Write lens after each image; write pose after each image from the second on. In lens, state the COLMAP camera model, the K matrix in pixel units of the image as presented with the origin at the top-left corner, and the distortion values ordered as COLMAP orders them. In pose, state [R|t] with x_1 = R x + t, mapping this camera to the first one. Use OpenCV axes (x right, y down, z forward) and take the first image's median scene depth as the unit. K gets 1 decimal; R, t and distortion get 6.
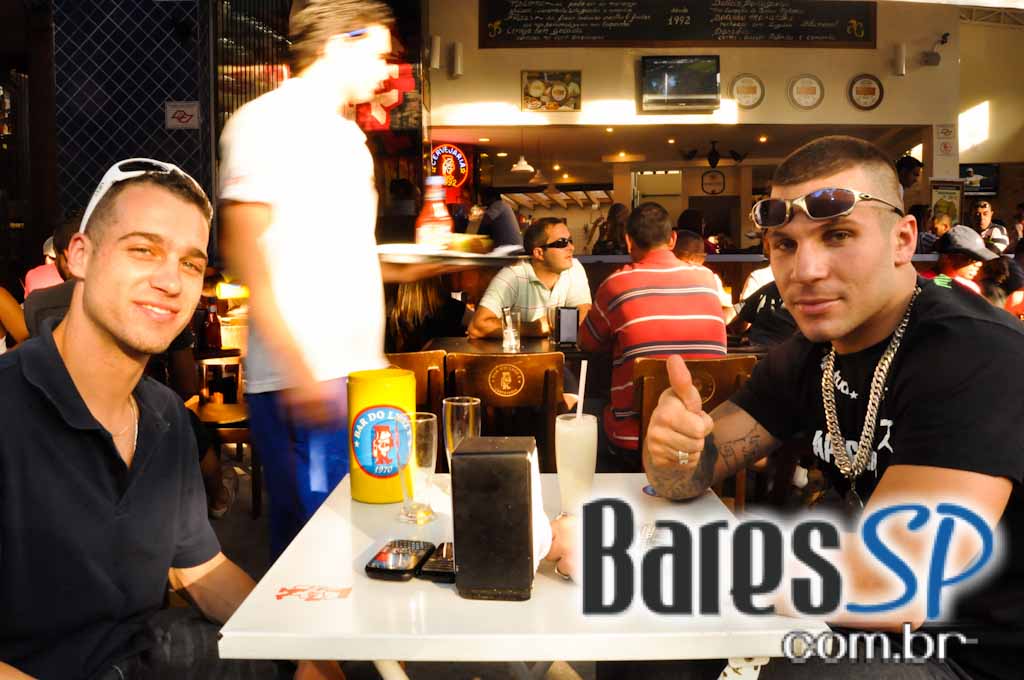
lens RADIAL K [[825.7, 0, 513.6], [0, 825.7, 343.0], [0, 0, 1]] dist [-0.076177, 0.042055]
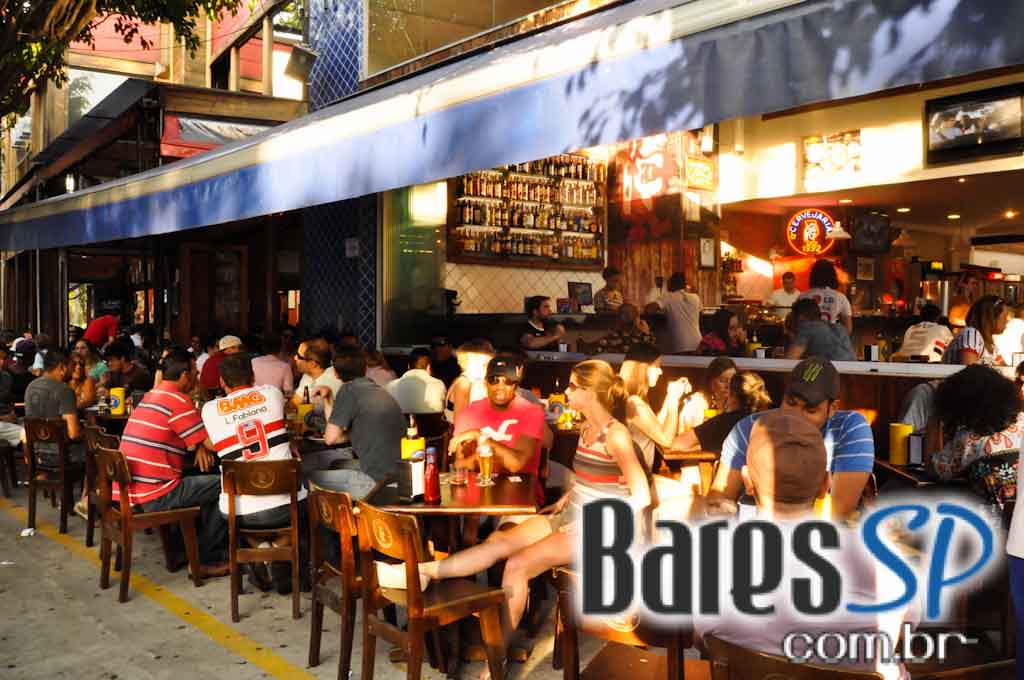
lens RADIAL K [[885.4, 0, 509.2], [0, 885.4, 337.7], [0, 0, 1]] dist [-0.057956, 0.001121]
pose [[0.682805, 0.017607, -0.730388, 0.429536], [-0.060922, 0.997600, -0.032904, -0.037825], [0.728056, 0.066964, 0.682239, 0.059592]]
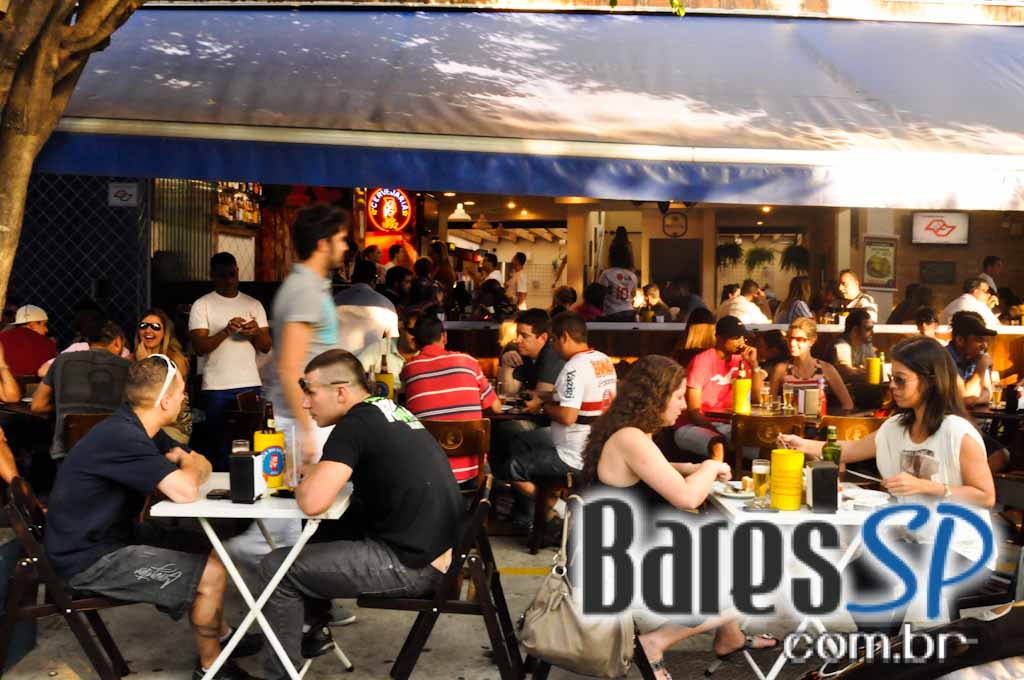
lens RADIAL K [[1012.6, 0, 515.4], [0, 1012.6, 335.8], [0, 0, 1]] dist [-0.049155, 0.000000]
pose [[0.999837, 0.017545, 0.004179, 0.067590], [-0.017322, 0.998672, -0.048518, -0.009030], [-0.005025, 0.048438, 0.998814, -0.191722]]
